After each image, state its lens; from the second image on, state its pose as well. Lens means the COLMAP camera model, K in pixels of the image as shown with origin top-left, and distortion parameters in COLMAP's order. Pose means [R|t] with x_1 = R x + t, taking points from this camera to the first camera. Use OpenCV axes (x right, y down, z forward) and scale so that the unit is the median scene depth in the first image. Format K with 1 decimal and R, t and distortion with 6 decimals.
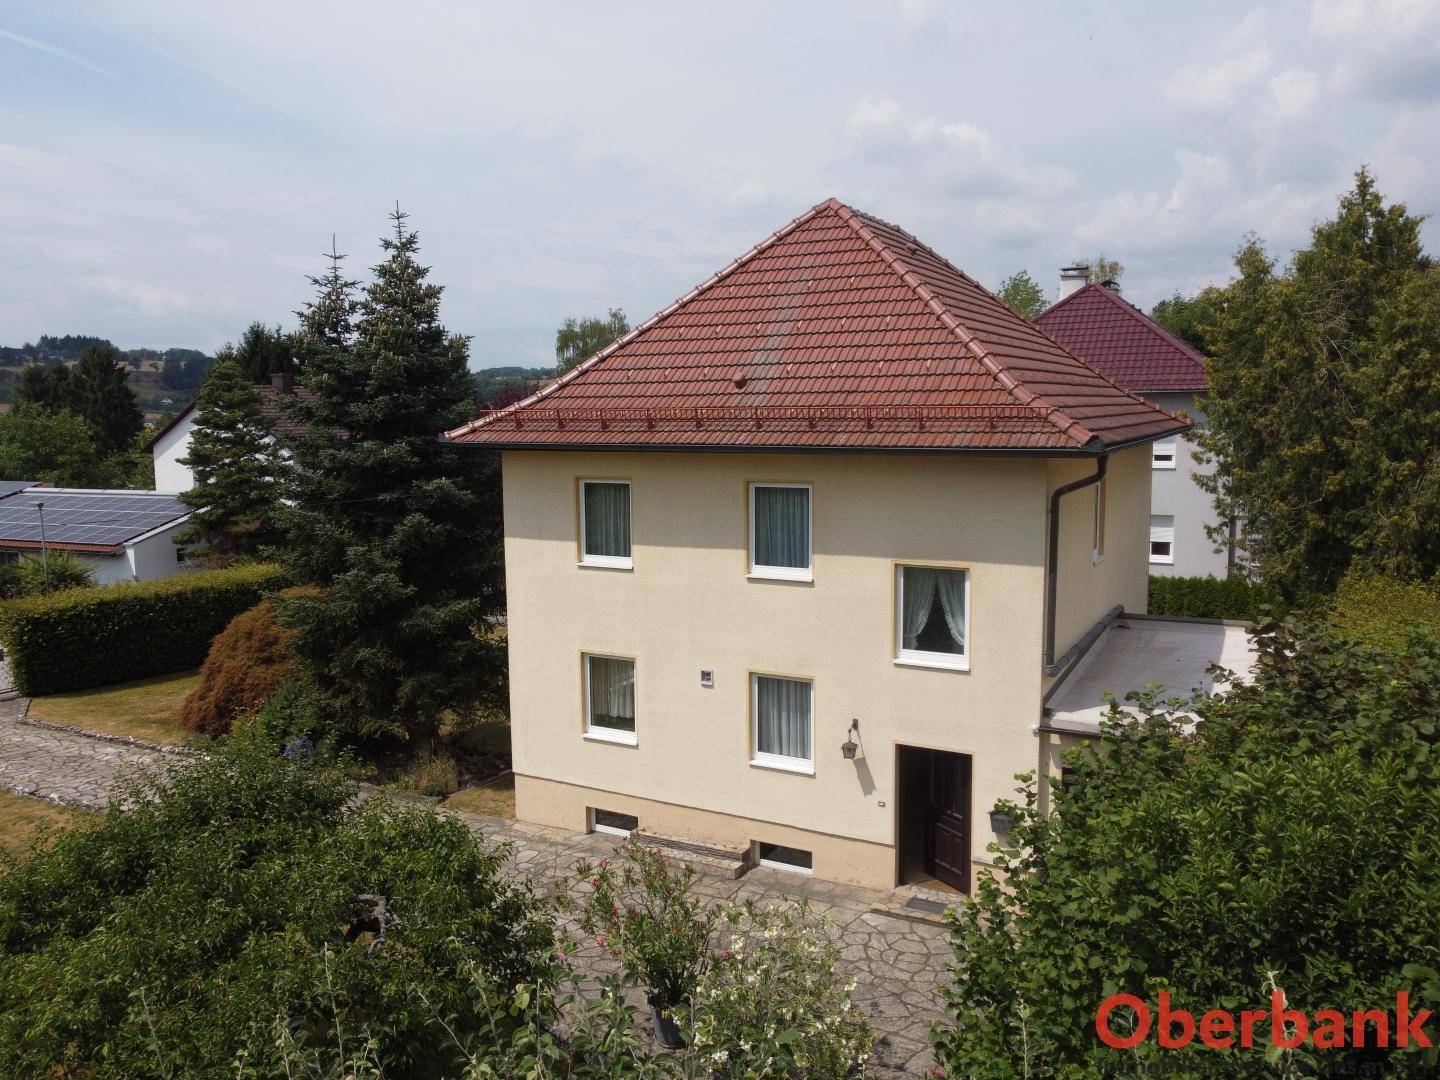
lens RADIAL K [[1081.1, 0, 720.0], [0, 1081.1, 540.0], [0, 0, 1]] dist [-0.000533, -0.004009]
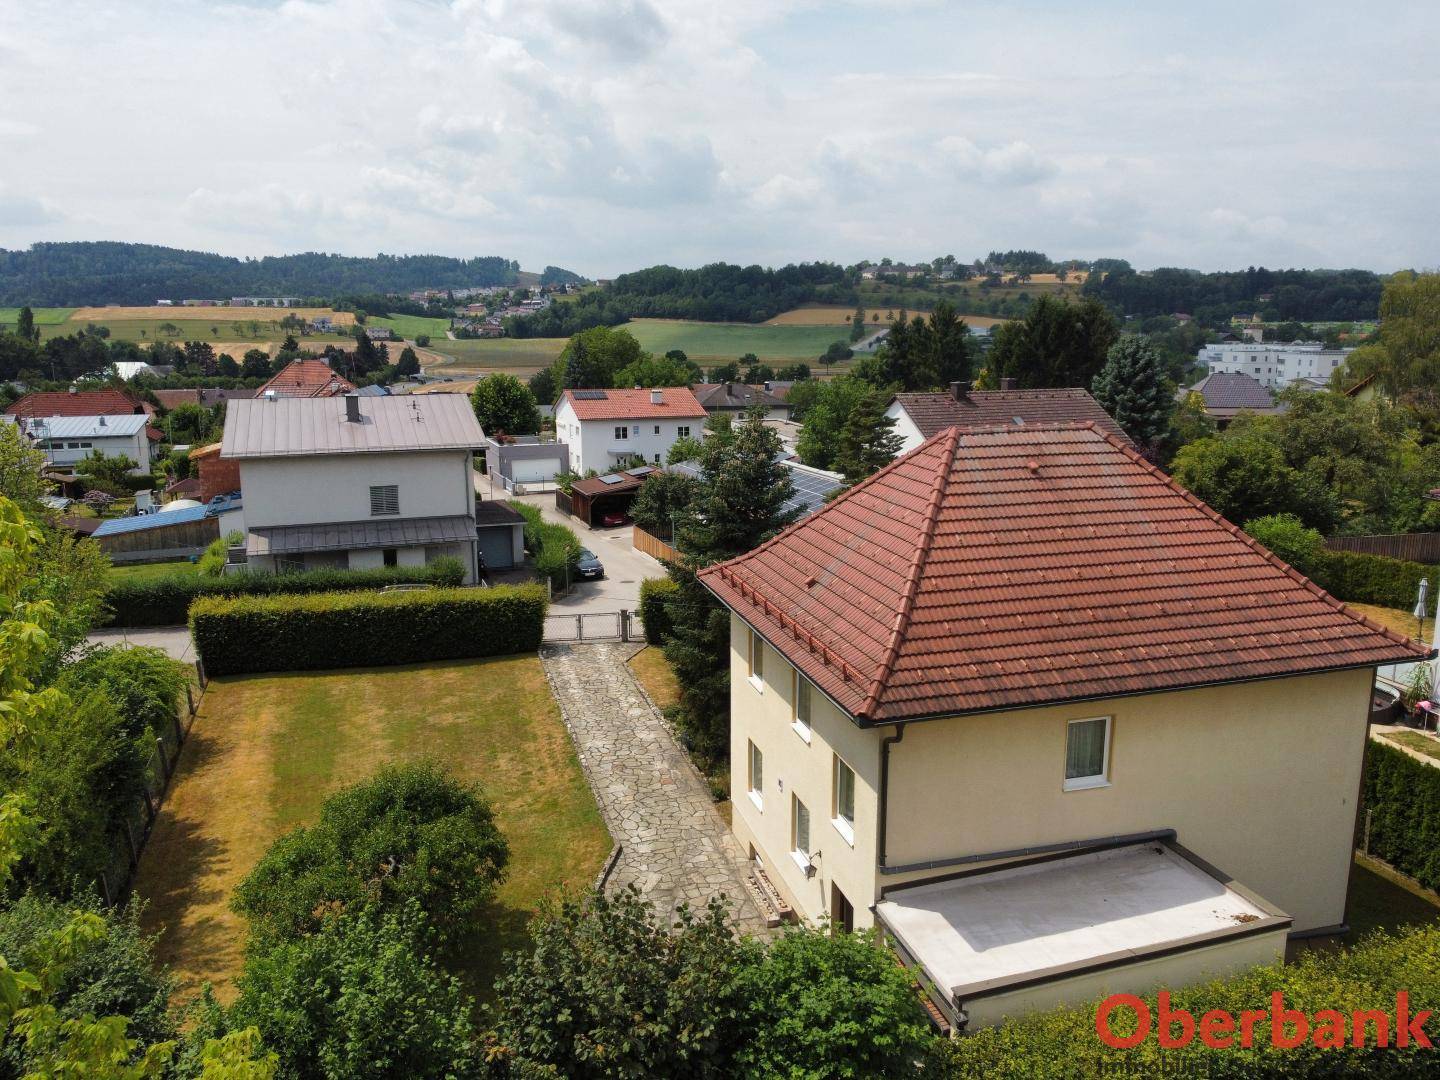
lens RADIAL K [[1068.5, 0, 720.0], [0, 1068.5, 540.0], [0, 0, 1]] dist [-0.001517, -0.010919]
pose [[0.699453, 0.146882, -0.699422, 0.857772], [-0.086608, 0.988860, 0.121054, -0.347391], [0.709411, -0.024096, 0.704383, -0.018721]]
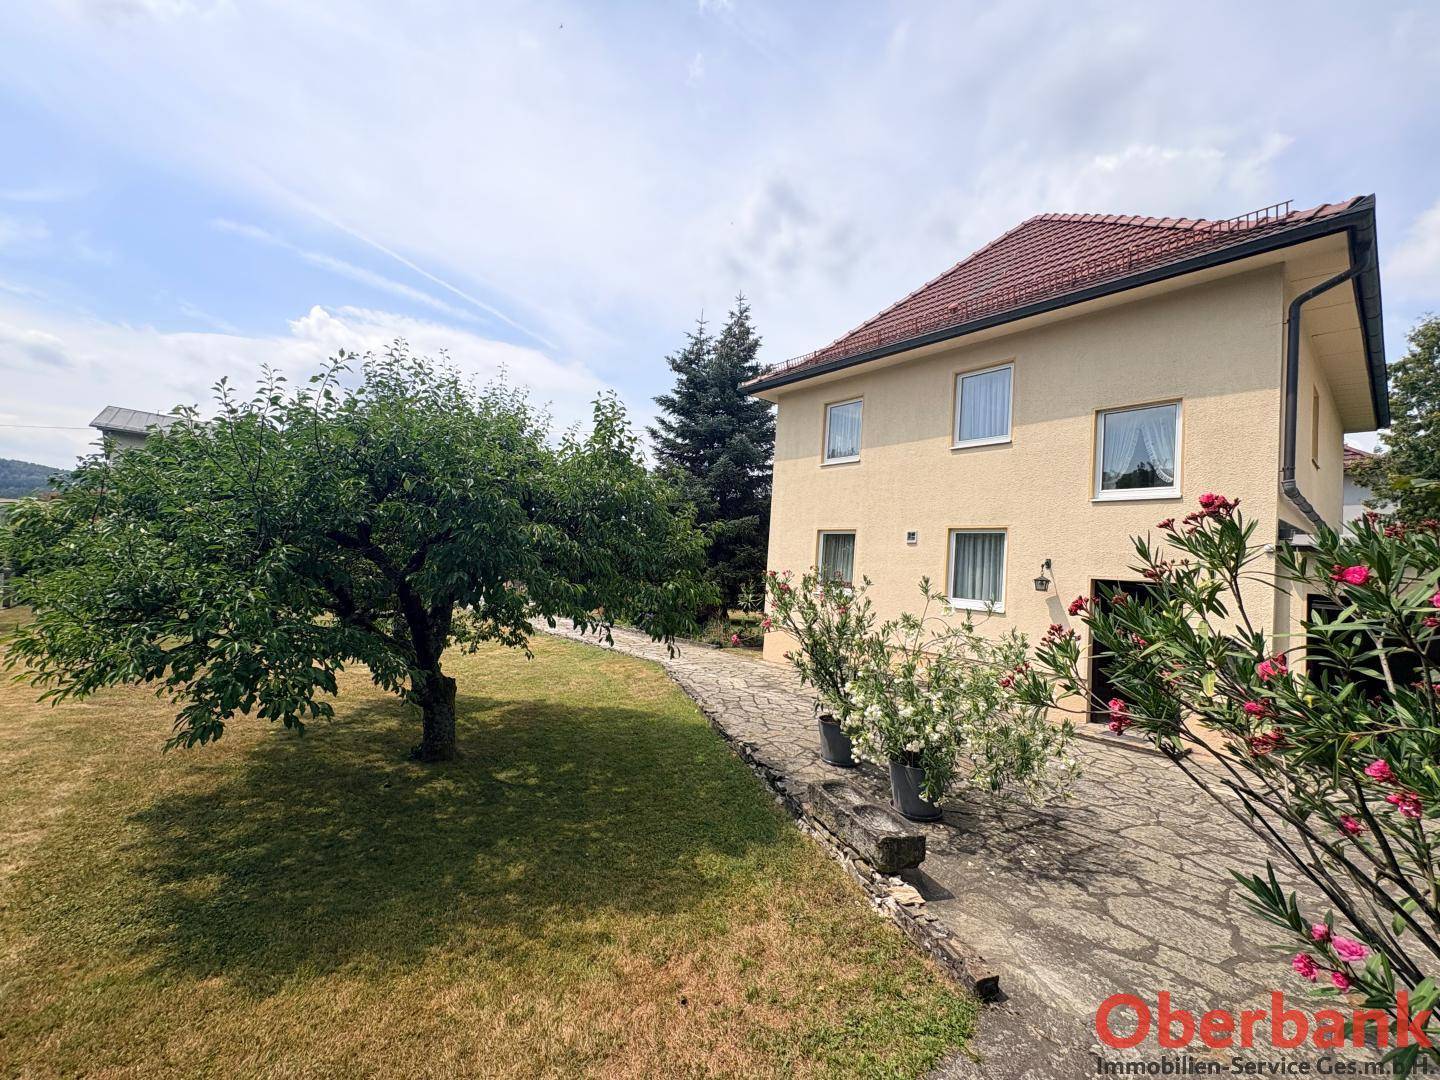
lens RADIAL K [[575.1, 0, 720.0], [0, 575.1, 540.0], [0, 0, 1]] dist [0.000663, 0.000175]
pose [[0.926822, 0.057334, -0.371098, 0.029258], [-0.120727, 0.981301, -0.149909, 0.259027], [0.355564, 0.183741, 0.916413, 0.319576]]
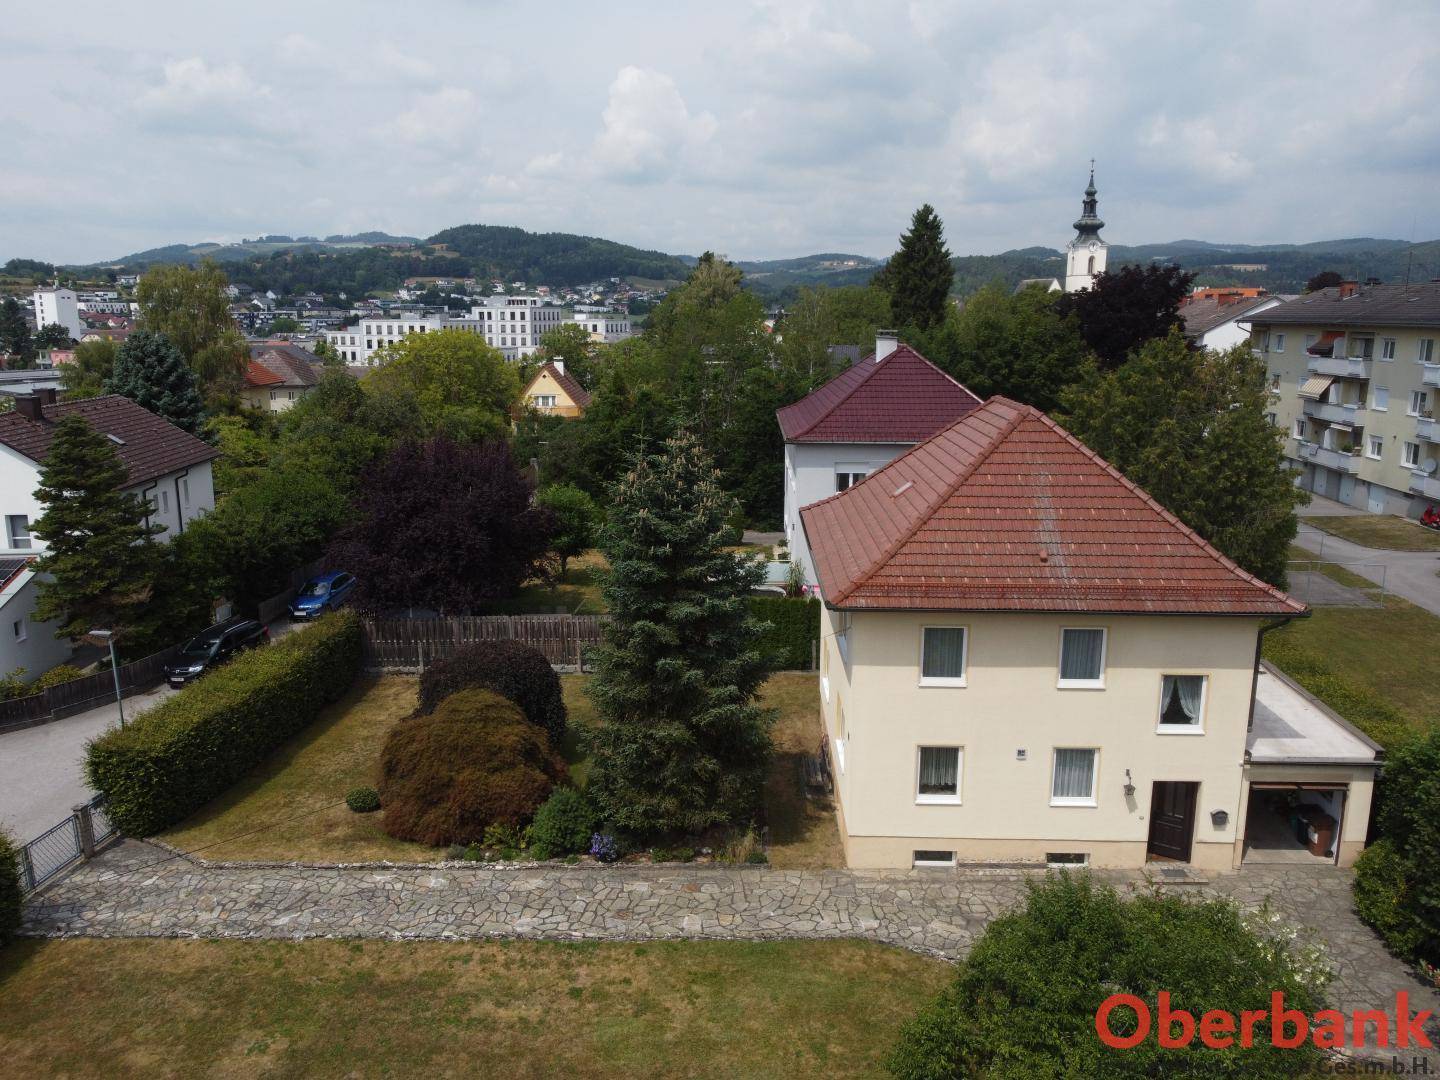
lens RADIAL K [[1081.1, 0, 720.0], [0, 1081.1, 540.0], [0, 0, 1]] dist [-0.000533, -0.004009]
pose [[0.892026, -0.079609, 0.444918, -1.034485], [0.041656, 0.994657, 0.094457, -0.327716], [-0.450061, -0.065725, 0.890576, -0.122644]]
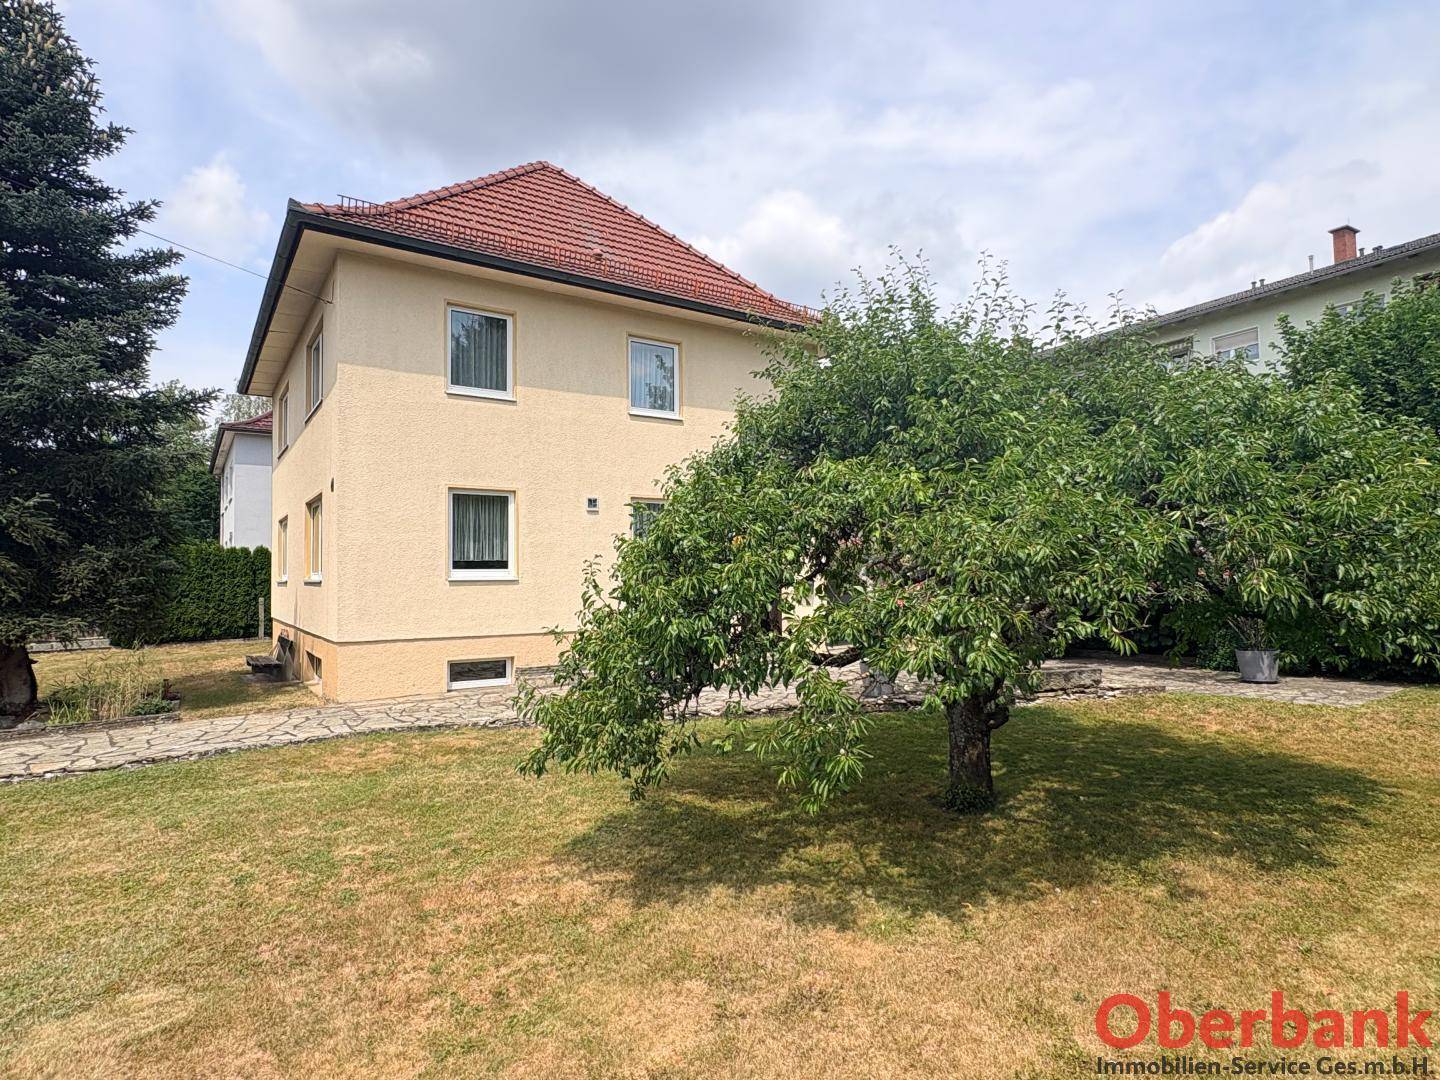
lens RADIAL K [[786.7, 0, 720.0], [0, 786.7, 540.0], [0, 0, 1]] dist [0.001554, -0.000268]
pose [[0.463435, 0.046562, 0.884907, -0.667485], [0.107543, 0.988282, -0.108322, 0.267015], [-0.879581, 0.145365, 0.452997, 0.533954]]
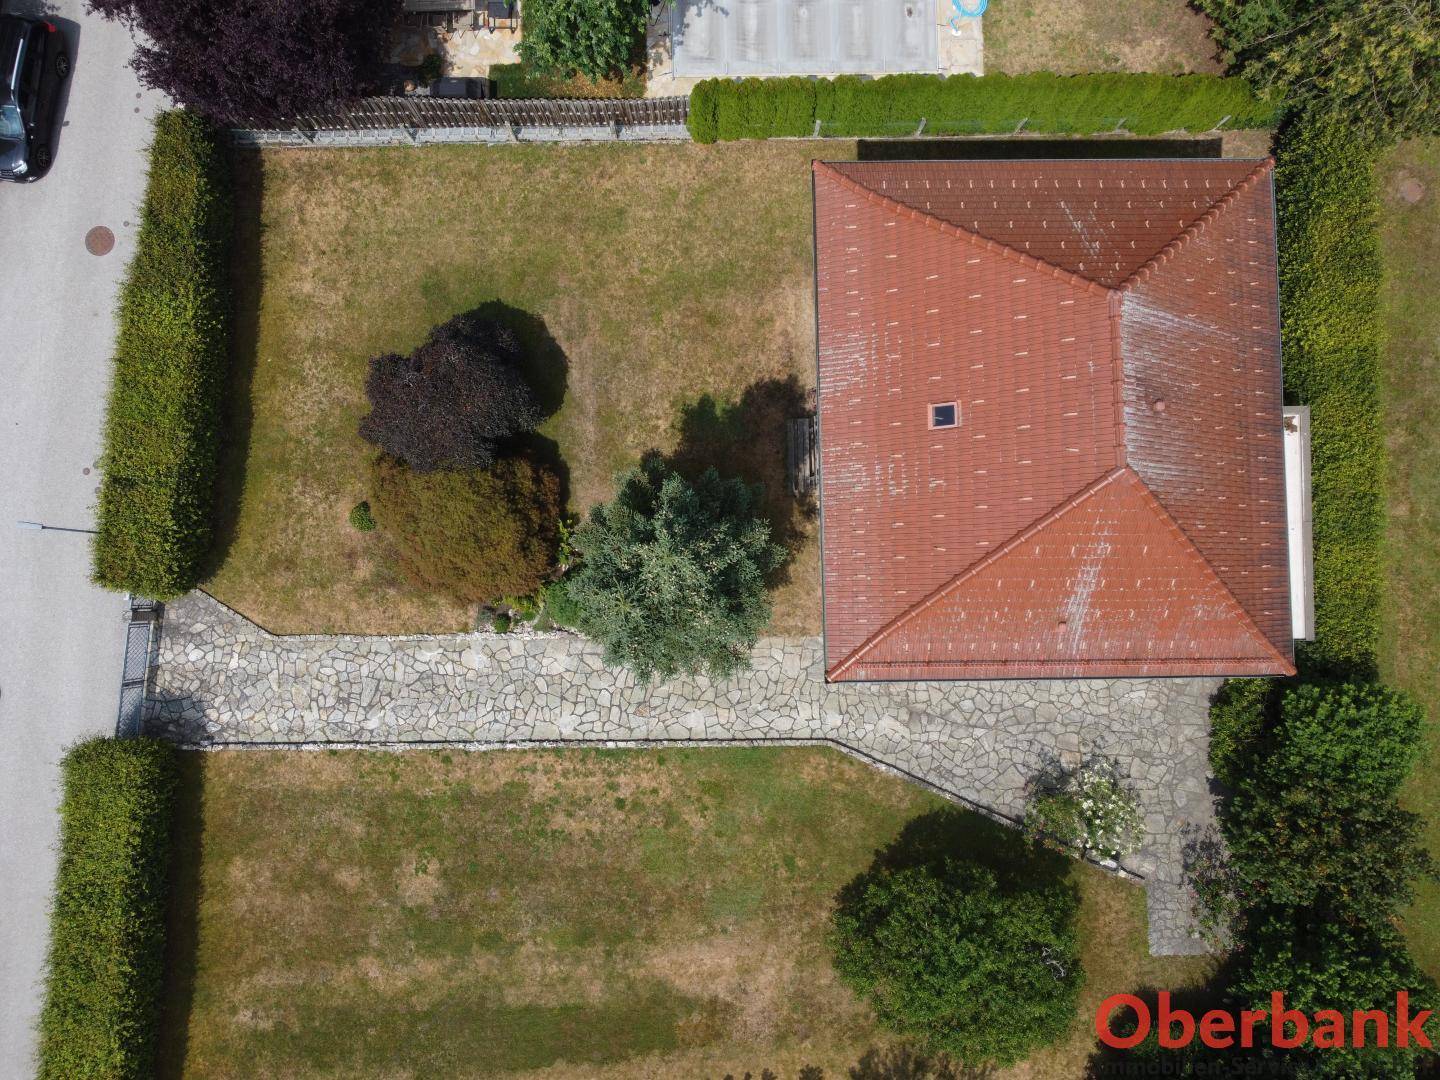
lens RADIAL K [[1081.1, 0, 720.0], [0, 1081.1, 540.0], [0, 0, 1]] dist [-0.000533, -0.004009]
pose [[0.871899, -0.486208, 0.058260, -0.398847], [0.029546, 0.170991, 0.984830, -1.549677], [-0.488794, -0.856950, 0.163452, 1.071799]]
